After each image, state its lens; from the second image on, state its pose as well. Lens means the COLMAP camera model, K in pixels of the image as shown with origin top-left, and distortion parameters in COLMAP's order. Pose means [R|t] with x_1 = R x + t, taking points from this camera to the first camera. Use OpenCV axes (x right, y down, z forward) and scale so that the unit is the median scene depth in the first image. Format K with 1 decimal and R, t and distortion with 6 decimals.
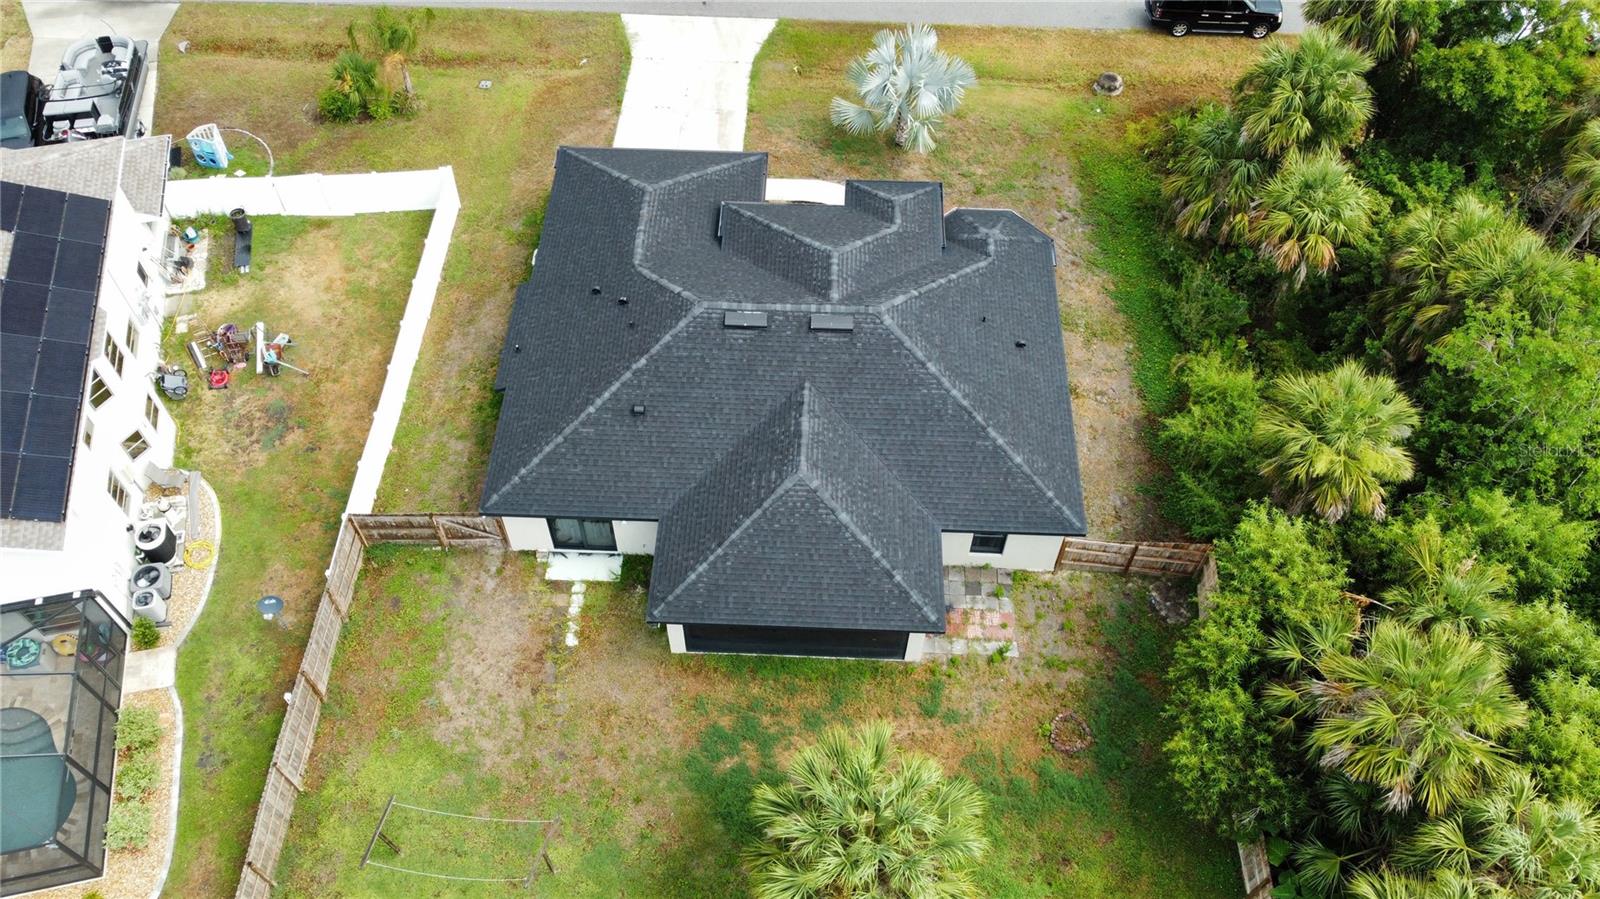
lens RADIAL K [[1214.3, 0, 792.7], [0, 1214.3, 443.4], [0, 0, 1]] dist [-0.012439, -0.006171]
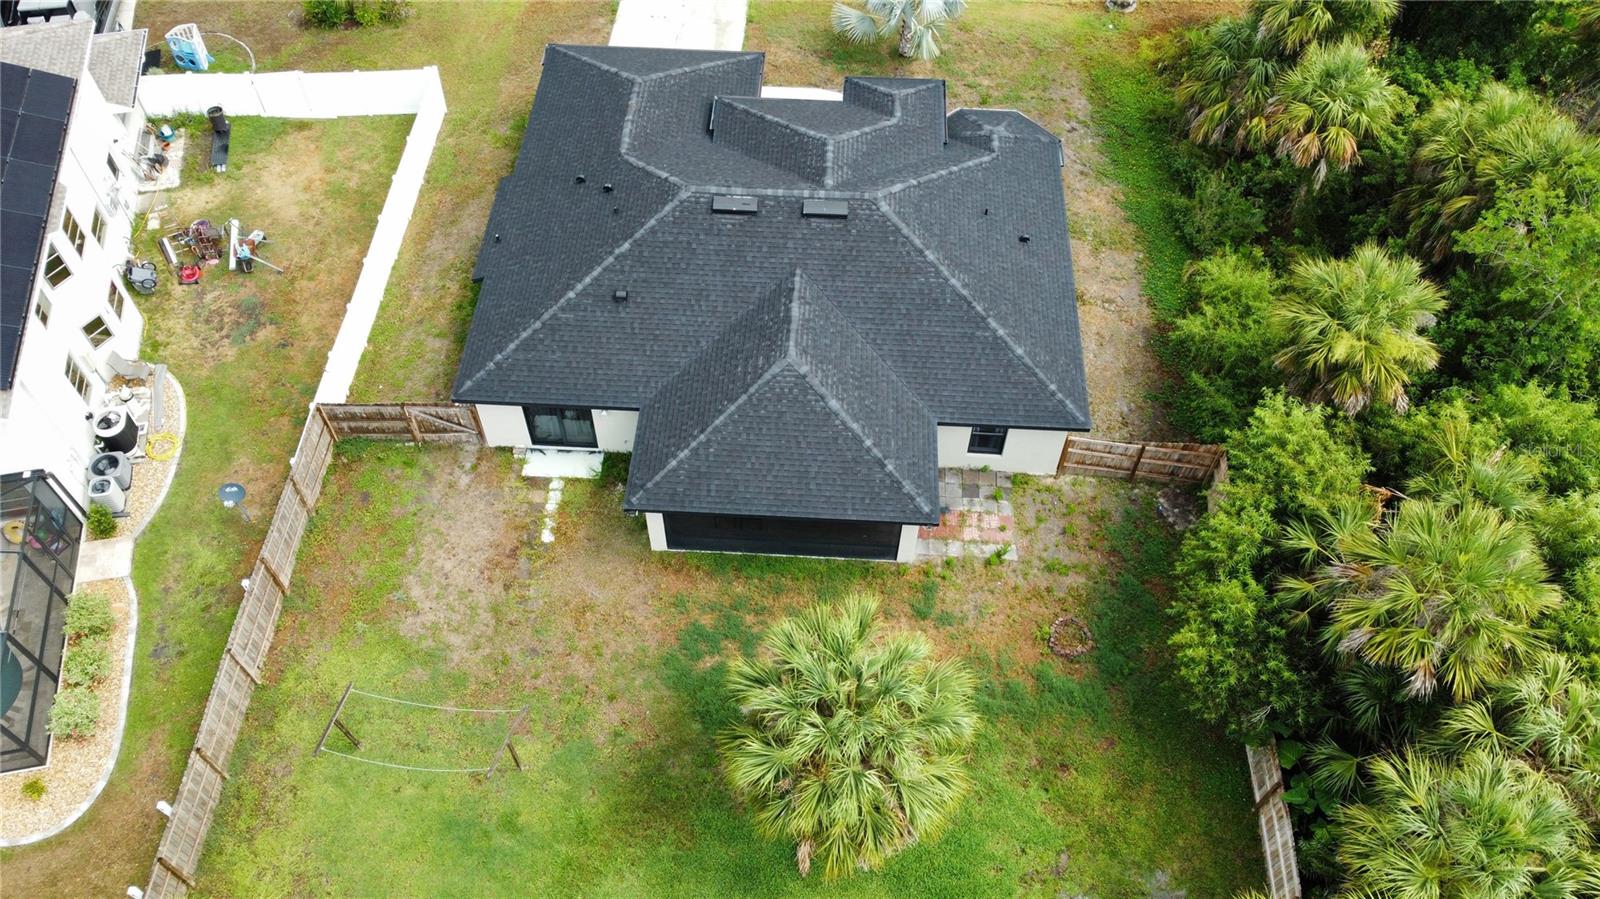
lens RADIAL K [[1214.3, 0, 792.7], [0, 1214.3, 443.4], [0, 0, 1]] dist [-0.012439, -0.006171]
pose [[0.999878, 0.012758, -0.009015, 0.017940], [-0.012755, 0.999919, 0.000332, 0.086805], [0.009019, -0.000217, 0.999959, 0.049993]]
